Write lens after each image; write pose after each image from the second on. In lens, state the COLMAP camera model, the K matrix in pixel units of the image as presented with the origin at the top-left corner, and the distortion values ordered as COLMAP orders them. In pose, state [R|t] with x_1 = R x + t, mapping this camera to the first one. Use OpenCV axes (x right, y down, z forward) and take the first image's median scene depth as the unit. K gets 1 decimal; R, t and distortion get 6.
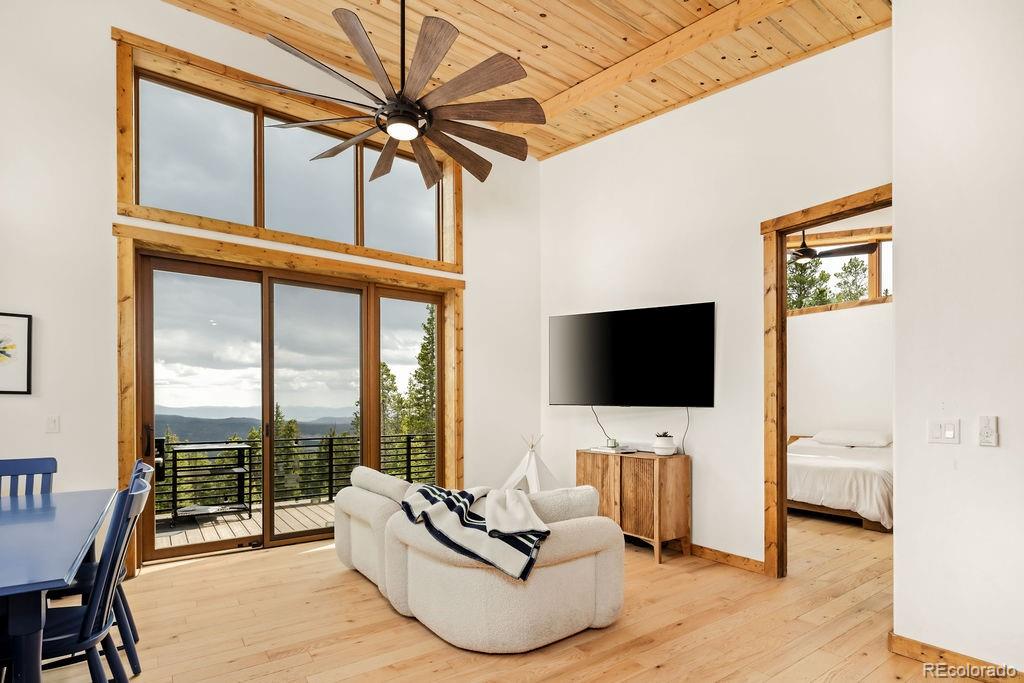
lens RADIAL K [[496.2, 0, 508.2], [0, 496.2, 402.6], [0, 0, 1]] dist [-0.000936, -0.000689]
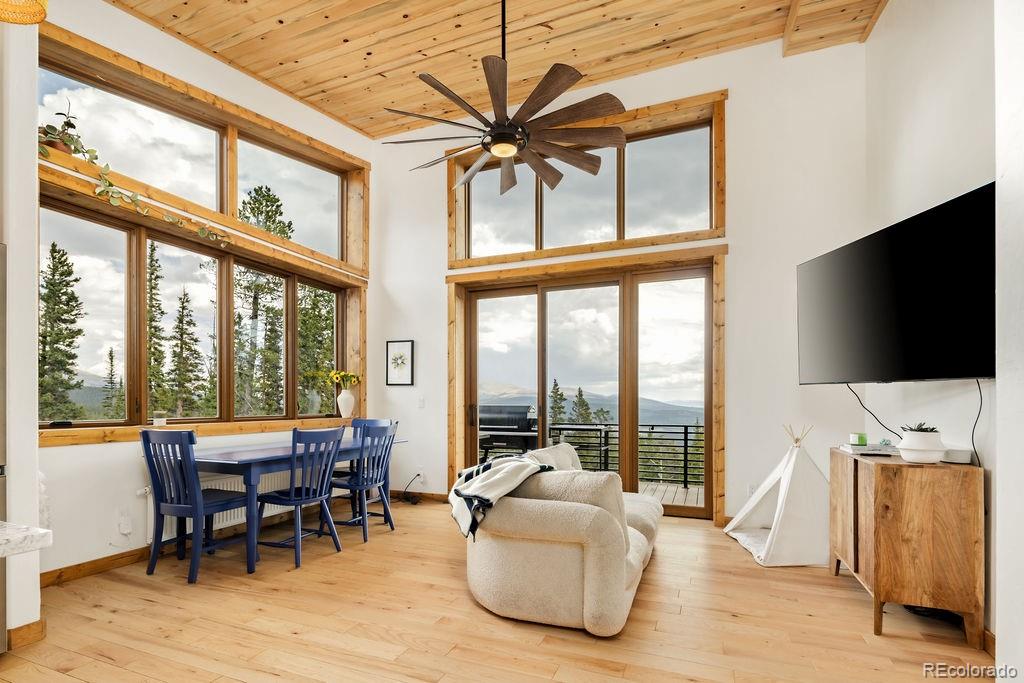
lens RADIAL K [[496.2, 0, 508.2], [0, 496.2, 402.6], [0, 0, 1]] dist [-0.000936, -0.000689]
pose [[0.537371, 0.001482, -0.843345, 0.532946], [0.005877, 0.999968, 0.005502, 0.027769], [0.843325, -0.007913, 0.537345, 0.263126]]
